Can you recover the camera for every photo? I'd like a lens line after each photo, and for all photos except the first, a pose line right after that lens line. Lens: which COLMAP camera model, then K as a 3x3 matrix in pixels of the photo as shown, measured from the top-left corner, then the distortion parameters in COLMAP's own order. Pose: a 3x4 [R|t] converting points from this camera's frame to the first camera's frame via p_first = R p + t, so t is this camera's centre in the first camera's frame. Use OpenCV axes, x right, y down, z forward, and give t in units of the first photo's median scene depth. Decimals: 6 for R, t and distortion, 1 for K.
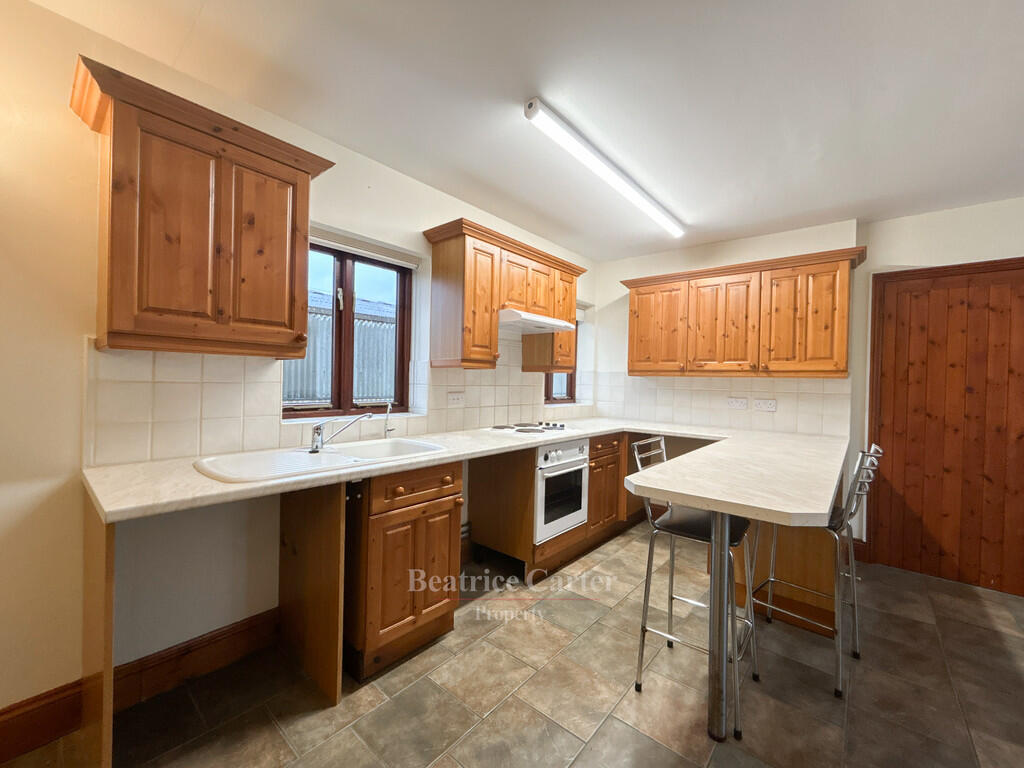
lens RADIAL K [[416.6, 0, 514.1], [0, 416.6, 384.0], [0, 0, 1]] dist [-0.000855, -0.000610]
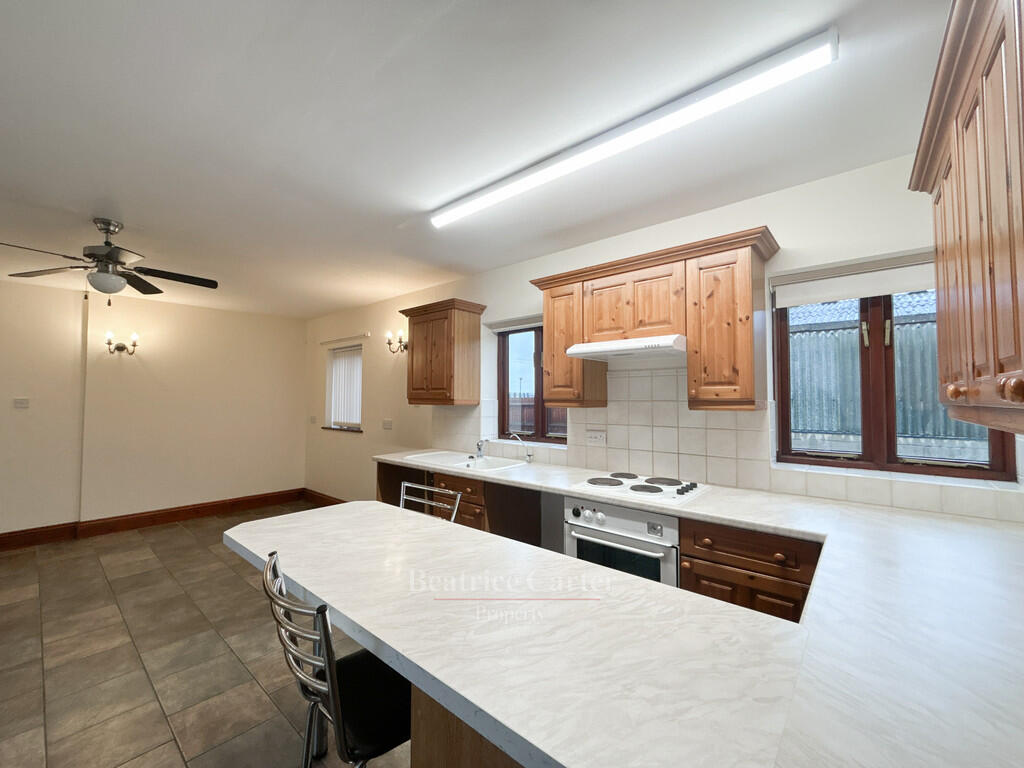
lens RADIAL K [[416.6, 0, 510.9], [0, 416.6, 385.5], [0, 0, 1]] dist [-0.000855, -0.000610]
pose [[-0.008461, -0.050337, -0.998696, 1.211654], [-0.008201, 0.998702, -0.050267, -0.050857], [0.999931, 0.007765, -0.008863, 1.122630]]
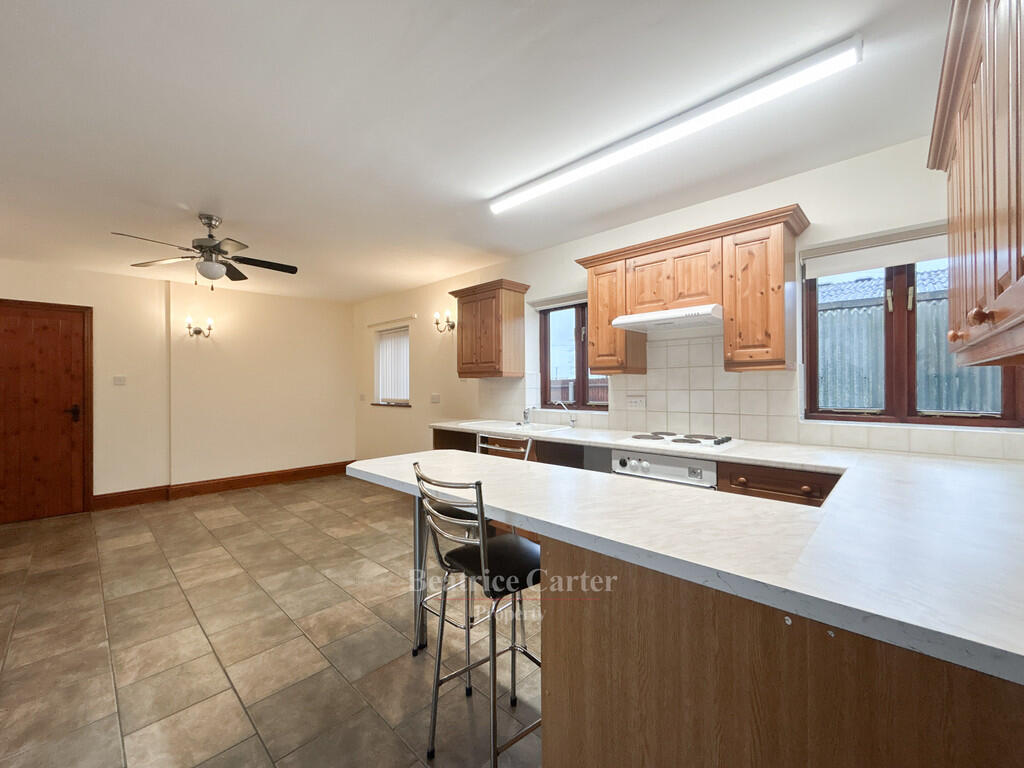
lens RADIAL K [[416.6, 0, 510.2], [0, 416.6, 384.7], [0, 0, 1]] dist [-0.000855, -0.000610]
pose [[-0.058910, -0.018793, -0.998086, 1.373498], [-0.000175, 0.999823, -0.018816, 0.015660], [0.998263, -0.000933, -0.058903, 1.022834]]
